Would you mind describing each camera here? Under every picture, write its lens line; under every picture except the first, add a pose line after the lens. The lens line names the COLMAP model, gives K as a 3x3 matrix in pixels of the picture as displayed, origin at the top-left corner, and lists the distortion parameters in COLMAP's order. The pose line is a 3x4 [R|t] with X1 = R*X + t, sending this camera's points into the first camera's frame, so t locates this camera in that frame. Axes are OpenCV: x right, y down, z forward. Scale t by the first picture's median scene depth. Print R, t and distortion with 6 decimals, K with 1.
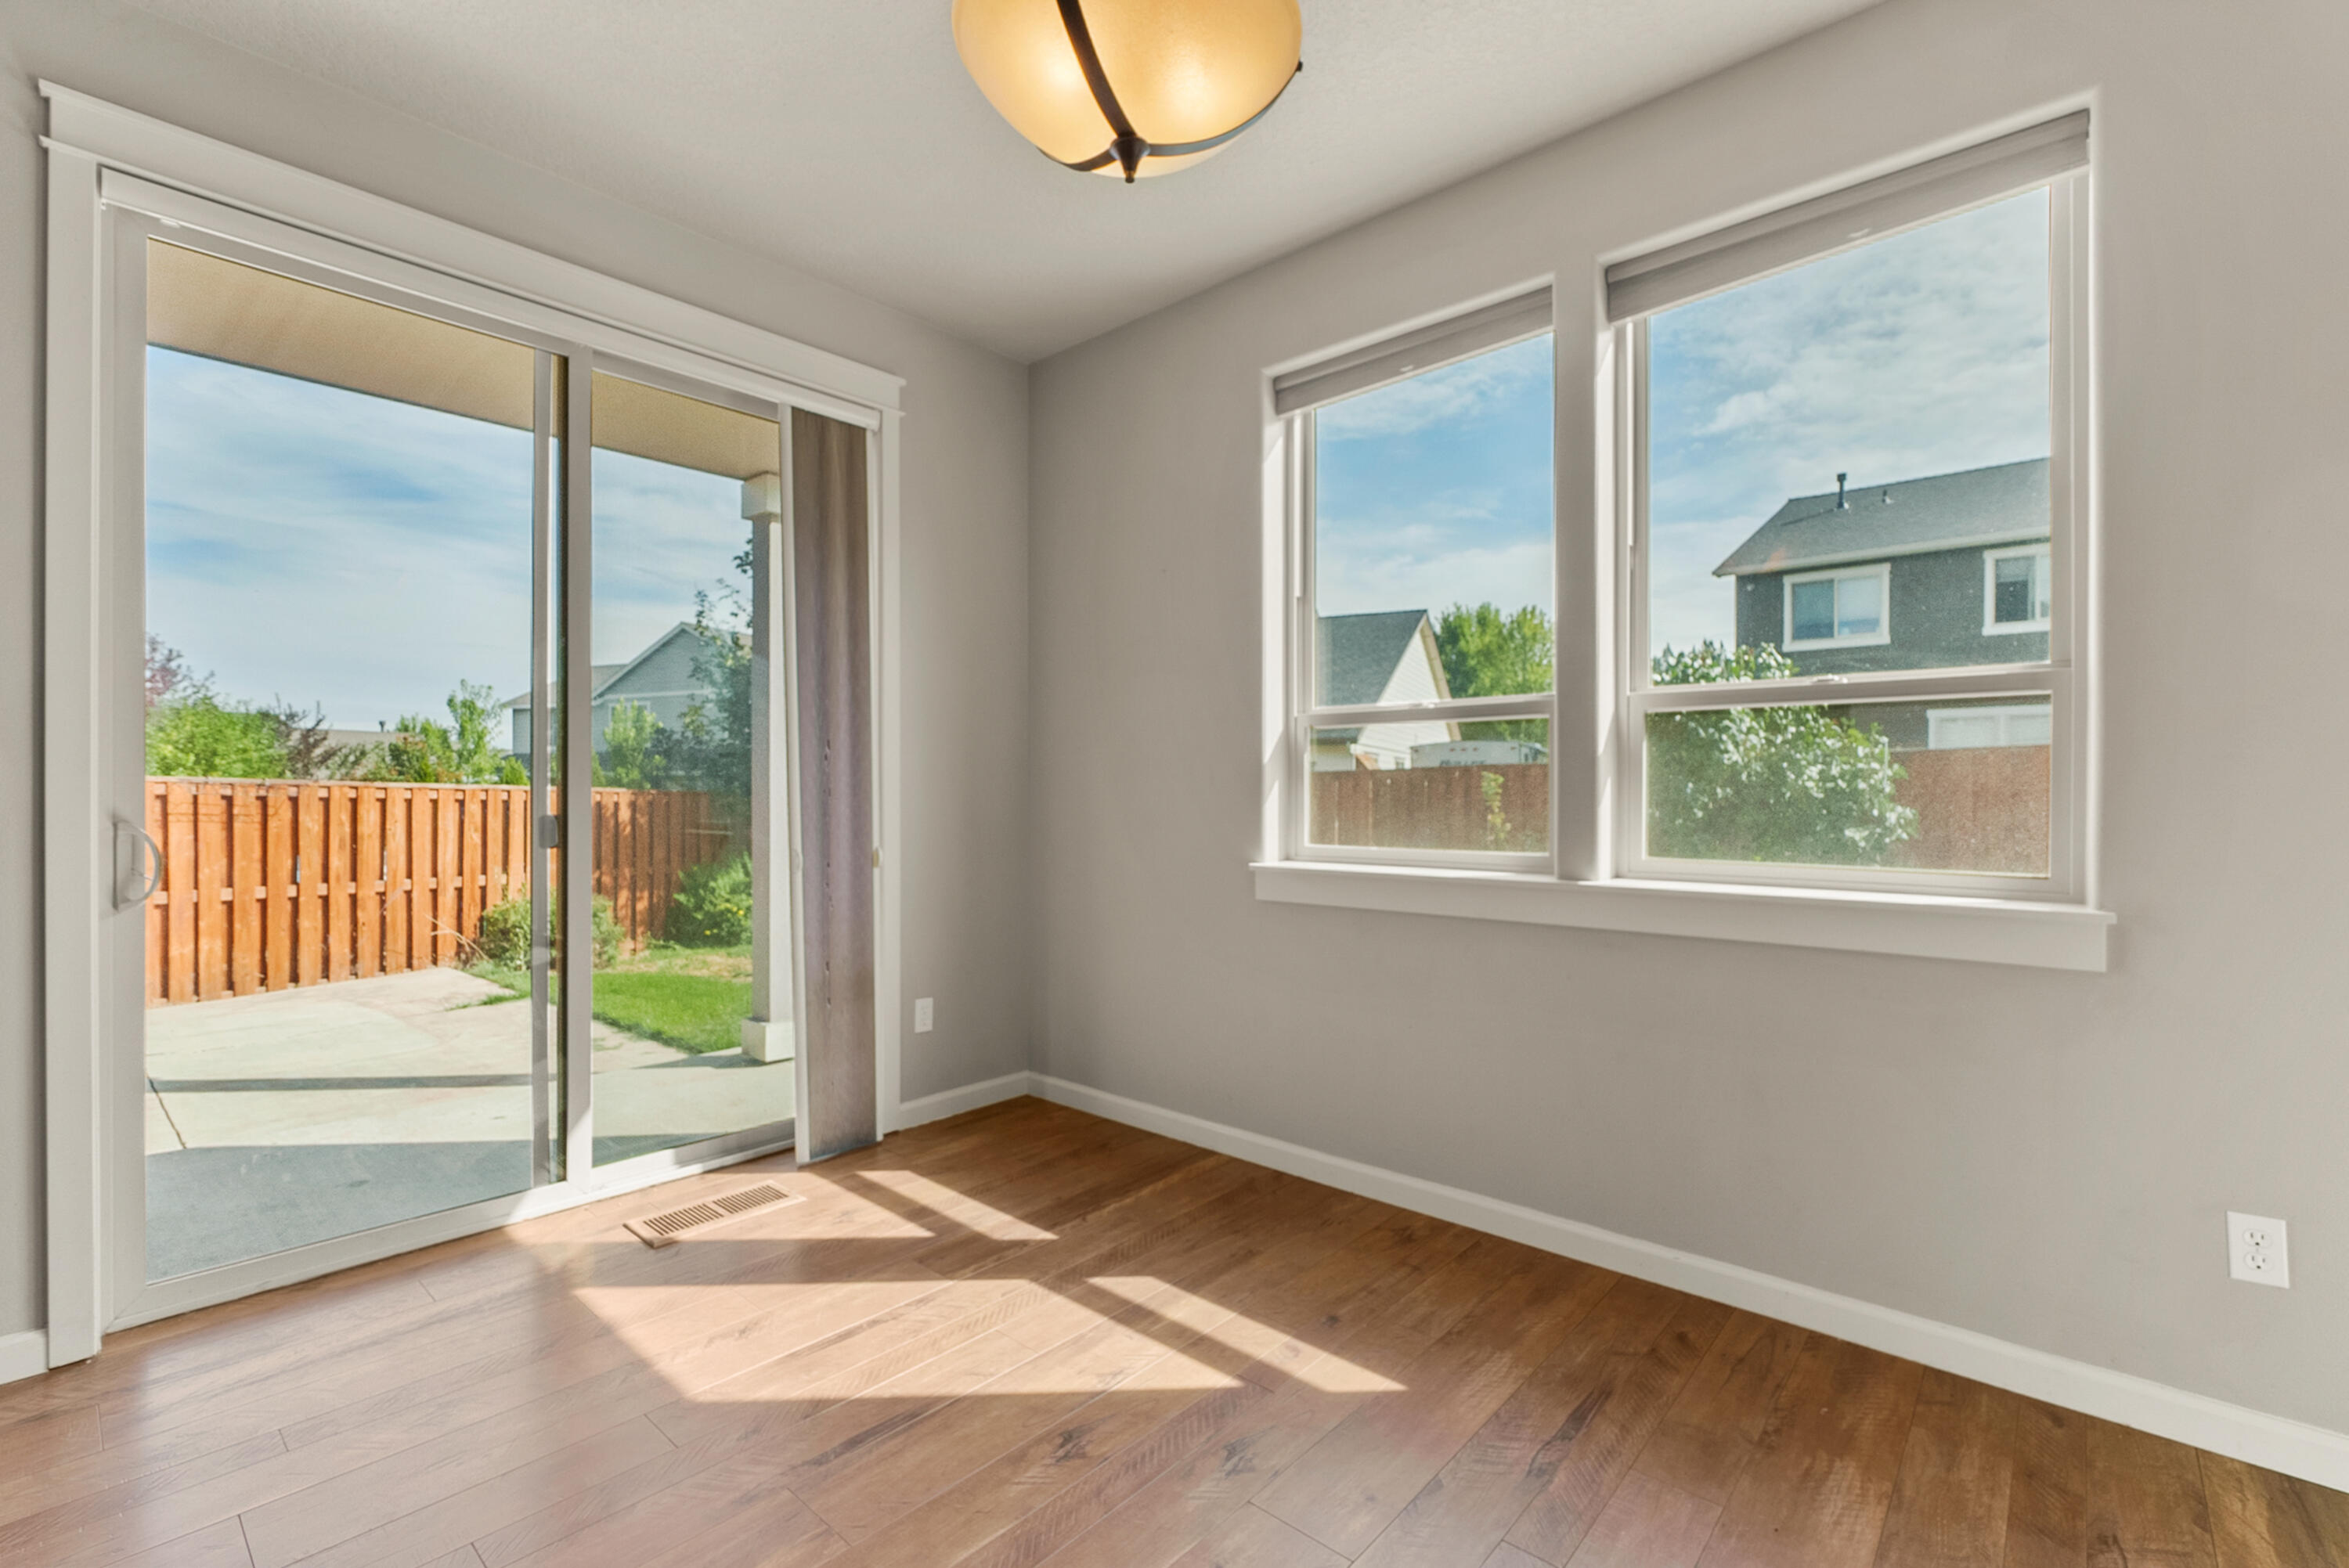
lens RADIAL K [[1021.4, 0, 1177.7], [0, 1021.4, 797.0], [0, 0, 1]] dist [-0.004182, -0.000182]
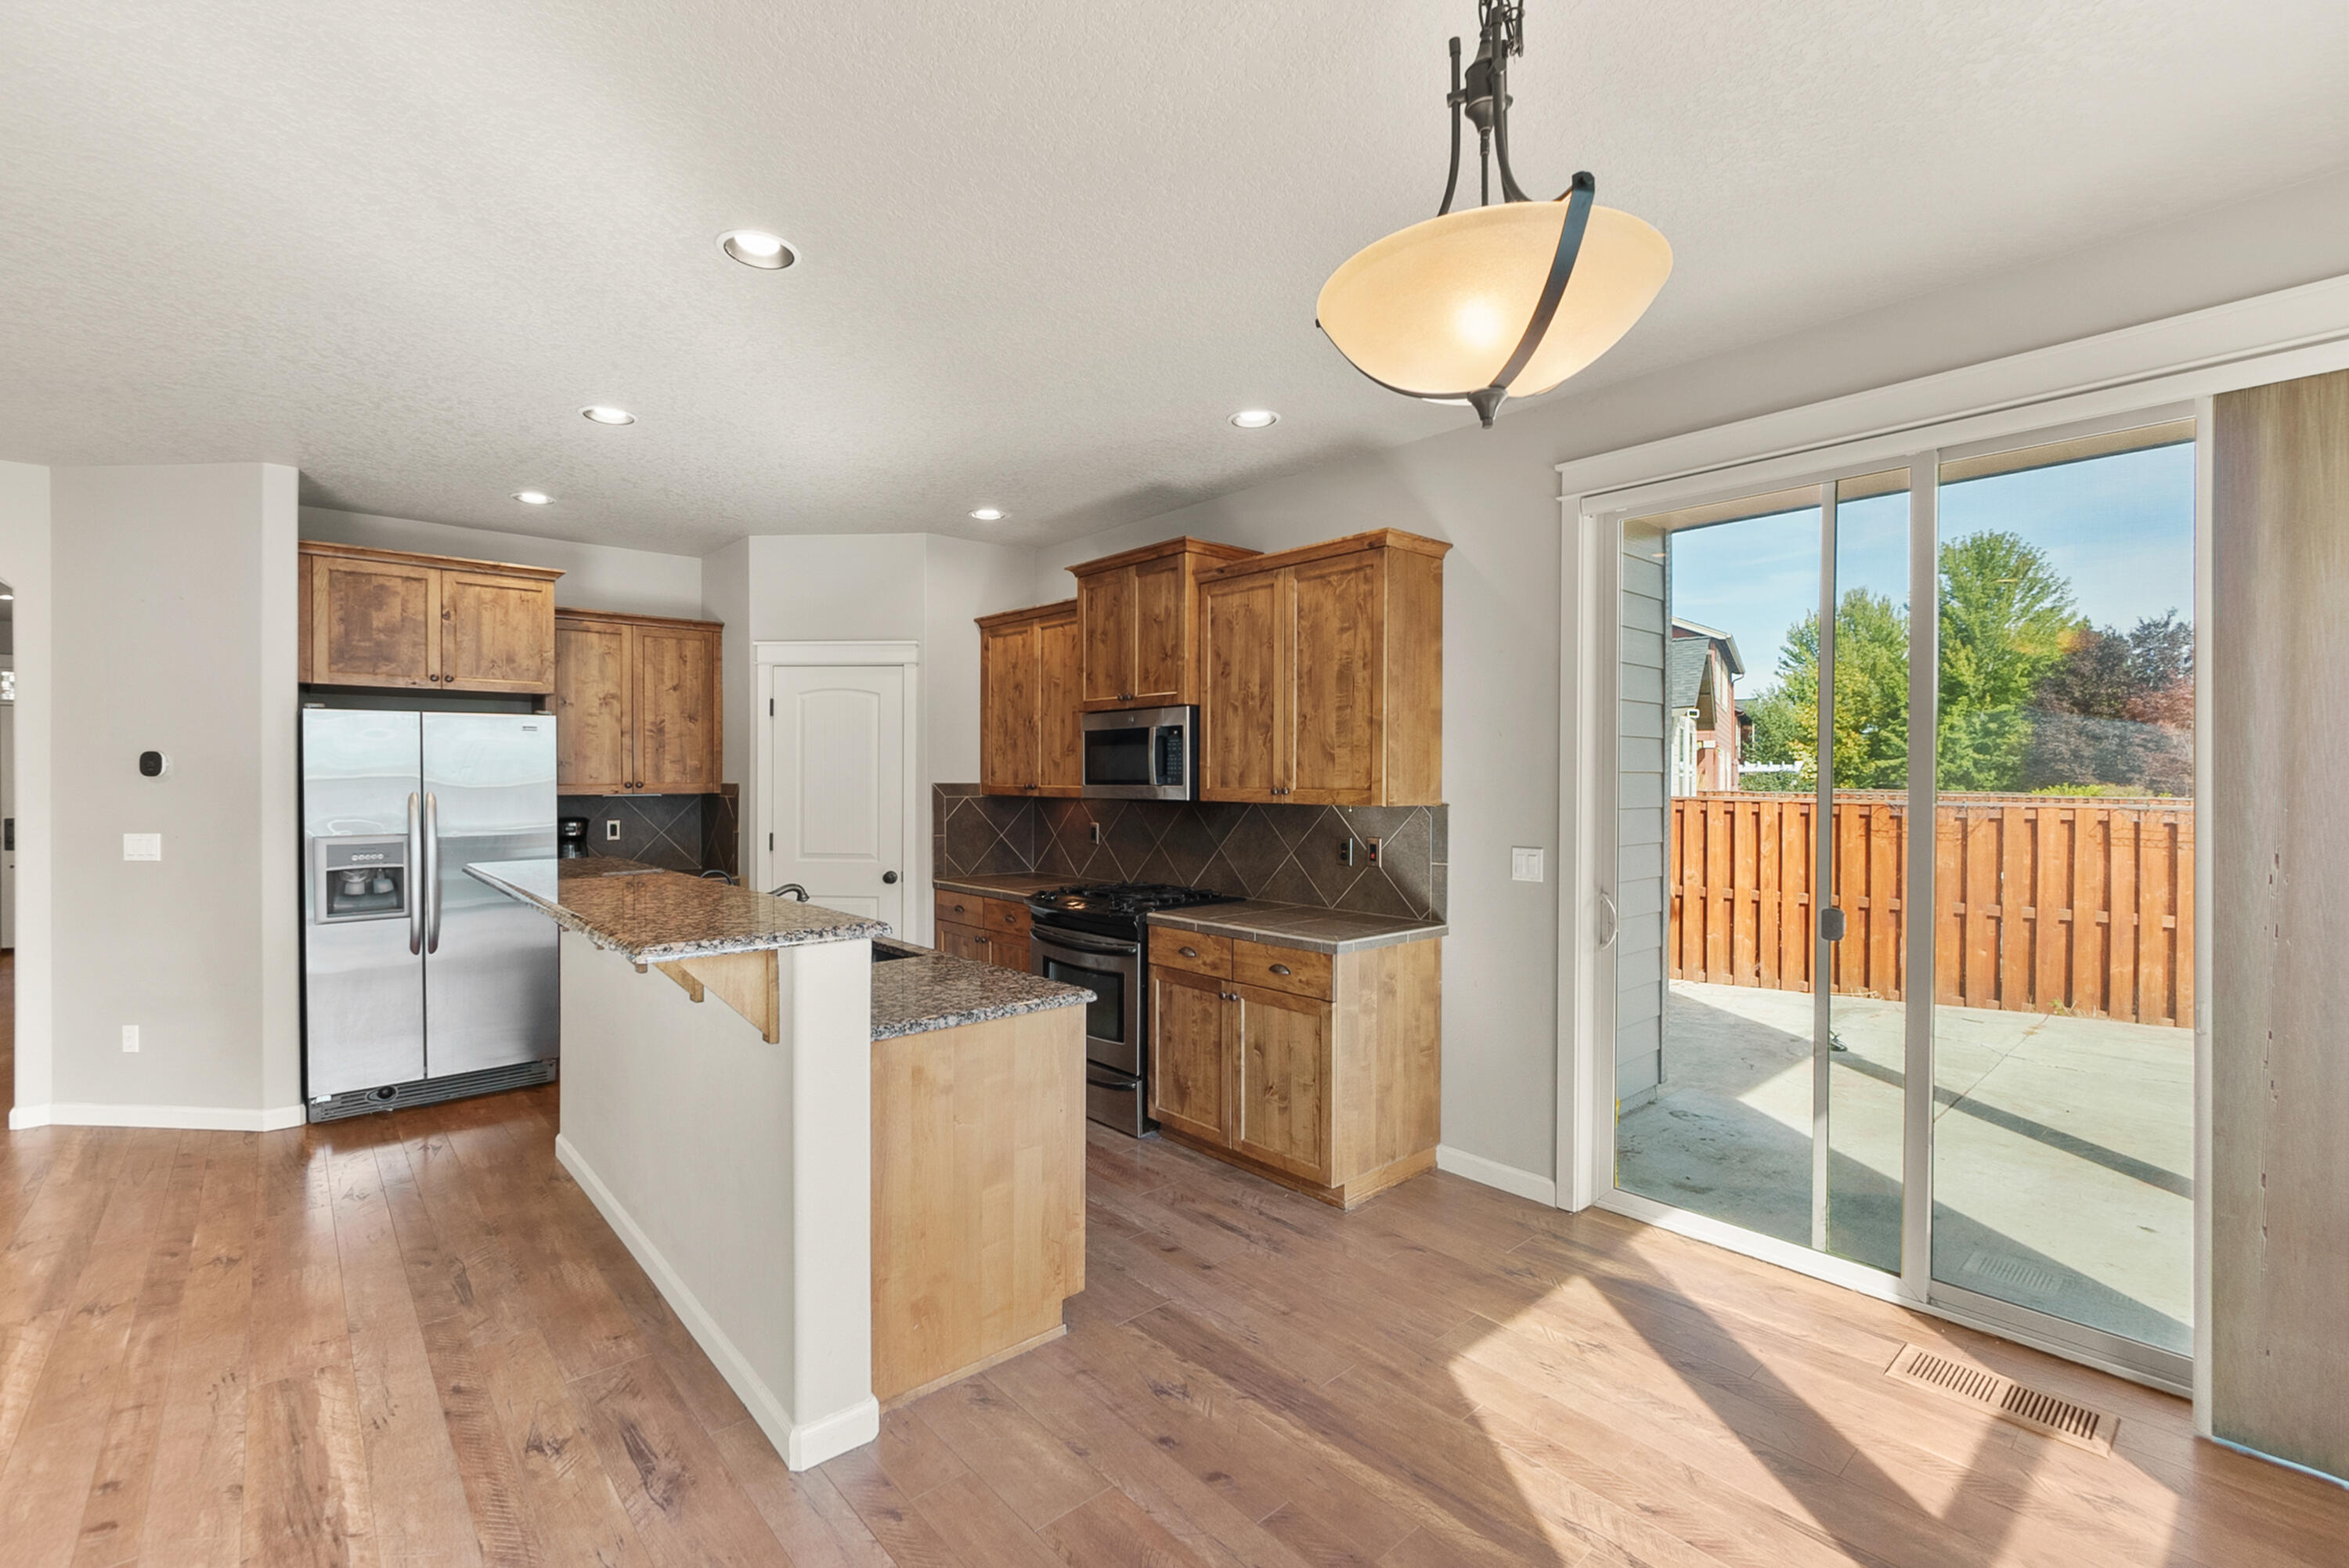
lens RADIAL K [[1021.4, 0, 1166.5], [0, 1021.4, 780.6], [0, 0, 1]] dist [-0.004182, -0.000182]
pose [[-0.125322, 0.004214, -0.992107, 0.412153], [-0.002630, 0.999986, 0.004580, -0.100769], [0.992113, 0.003183, -0.125309, 0.324548]]
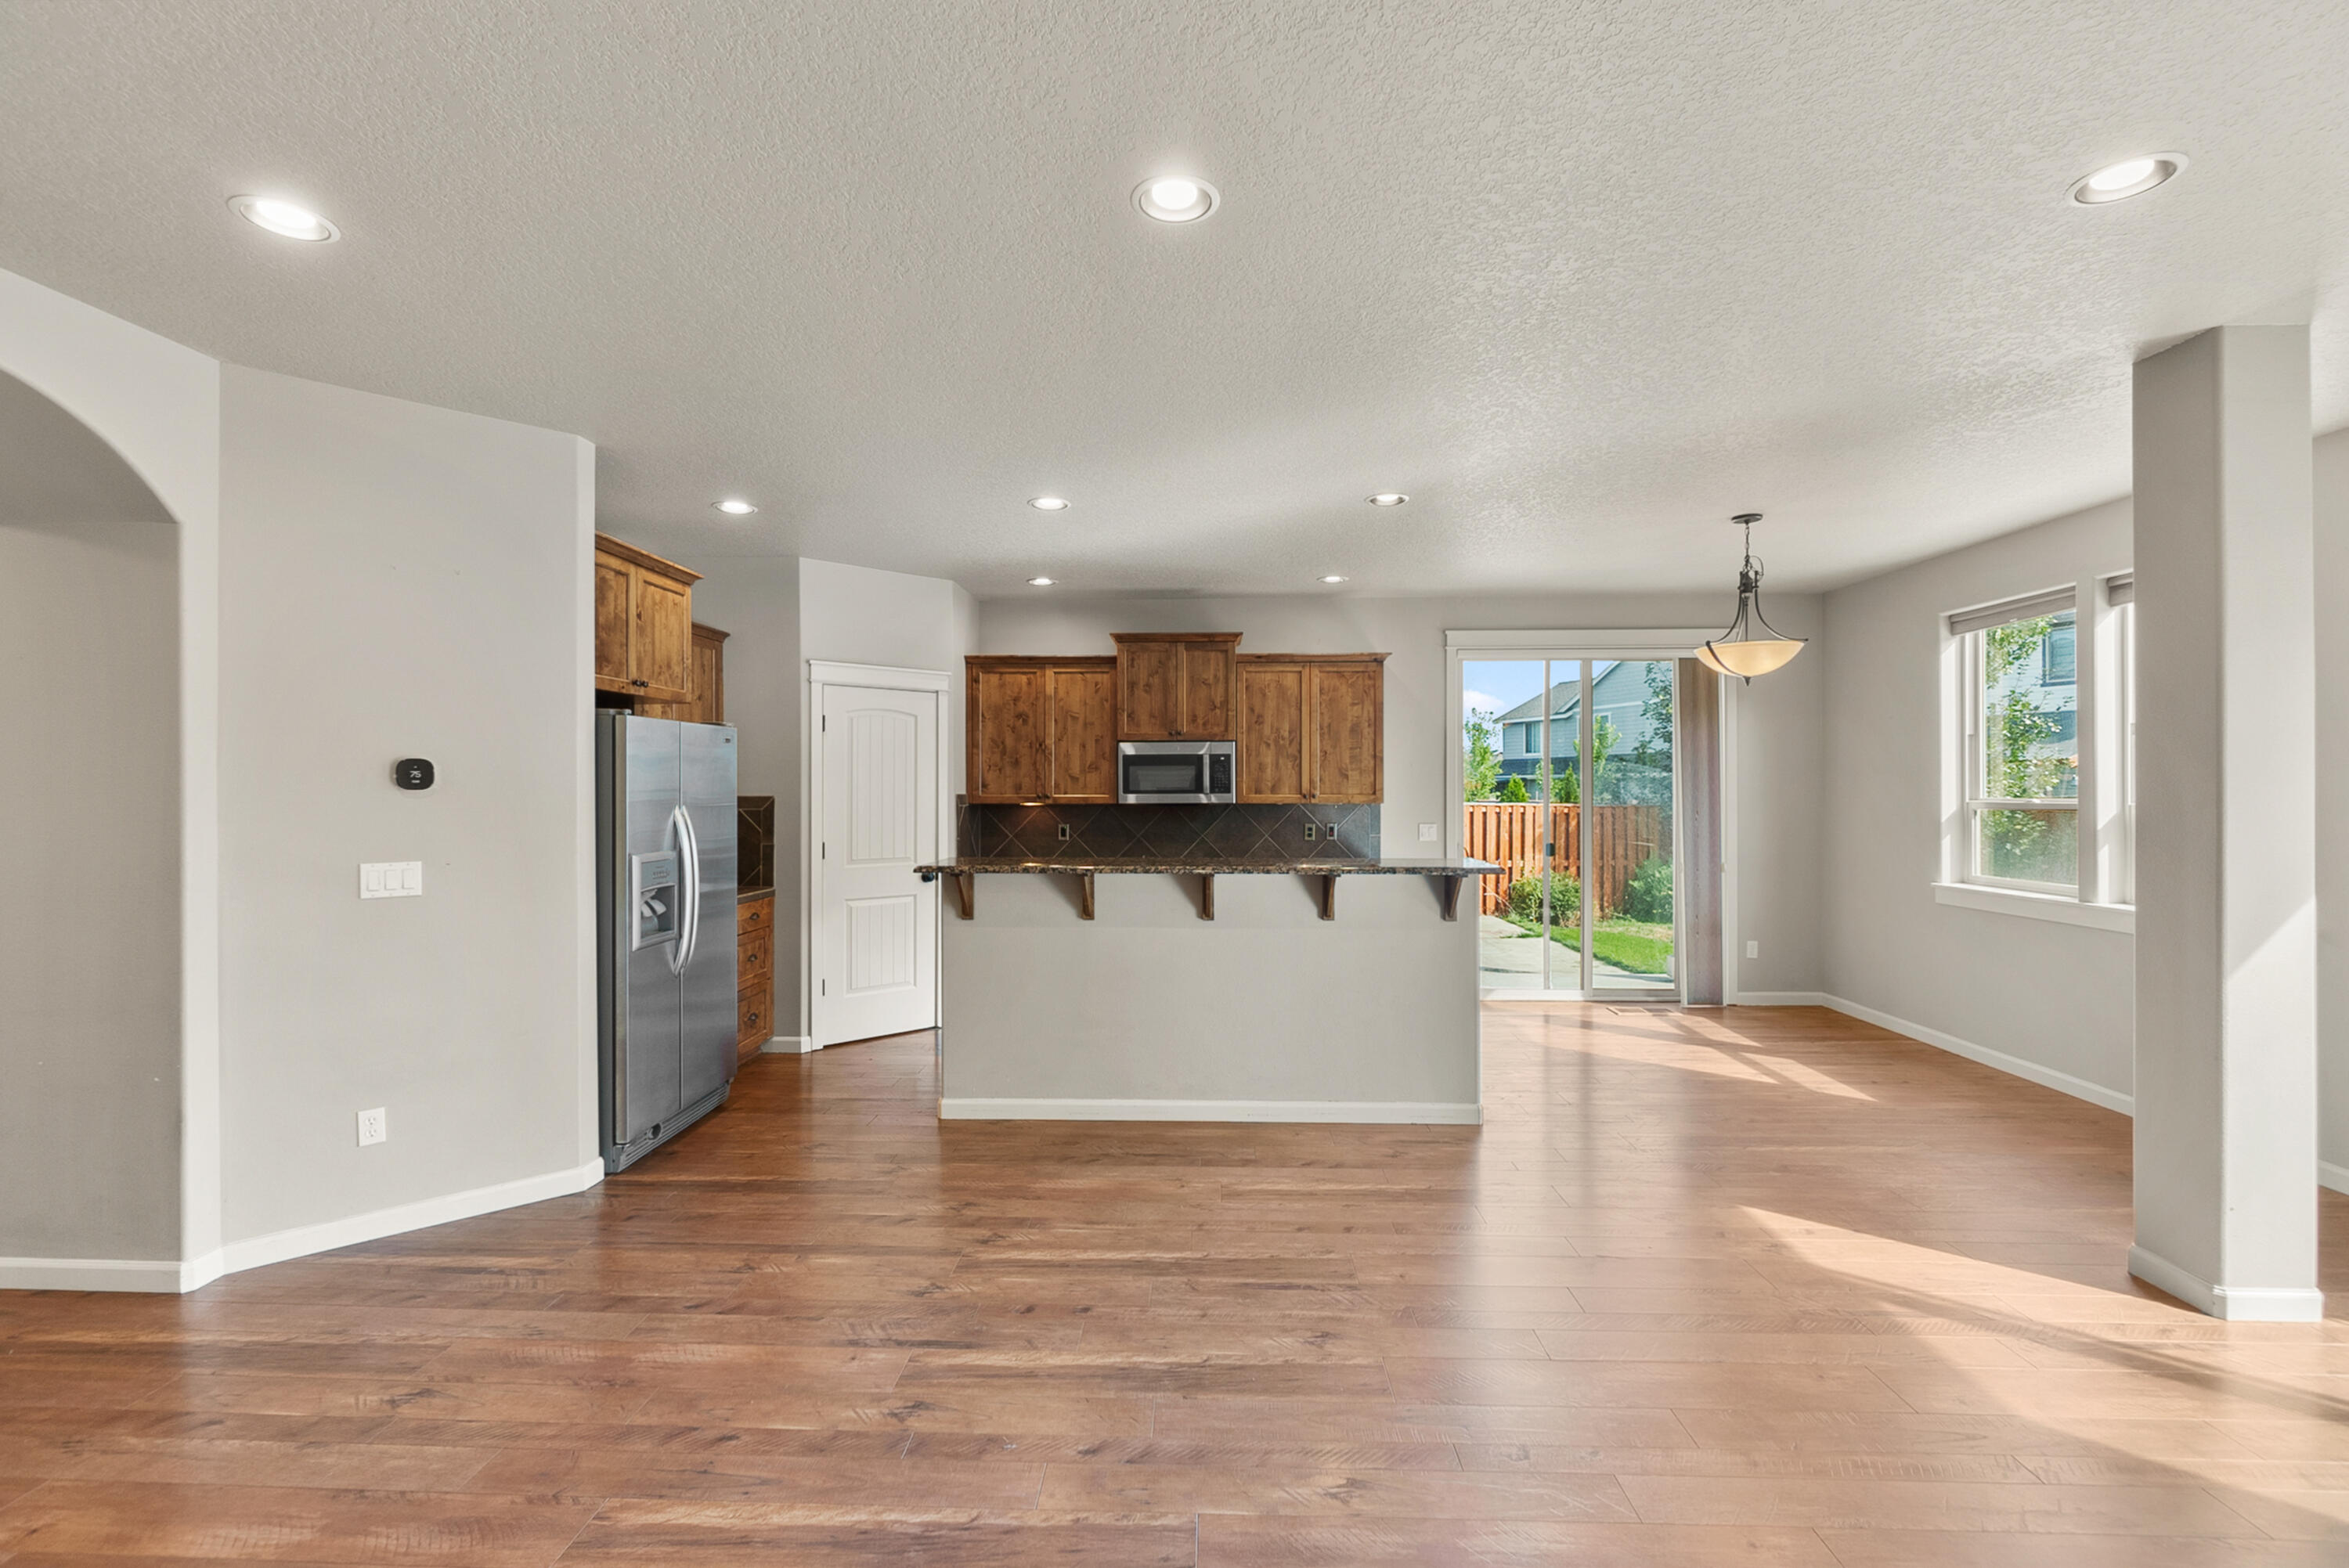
lens RADIAL K [[1021.4, 0, 1172.2], [0, 1021.4, 786.9], [0, 0, 1]] dist [-0.004182, -0.000182]
pose [[0.634871, -0.001234, -0.772617, 0.576834], [0.000421, 0.999999, -0.001251, -0.098944], [0.772618, 0.000468, 0.634871, -1.139301]]
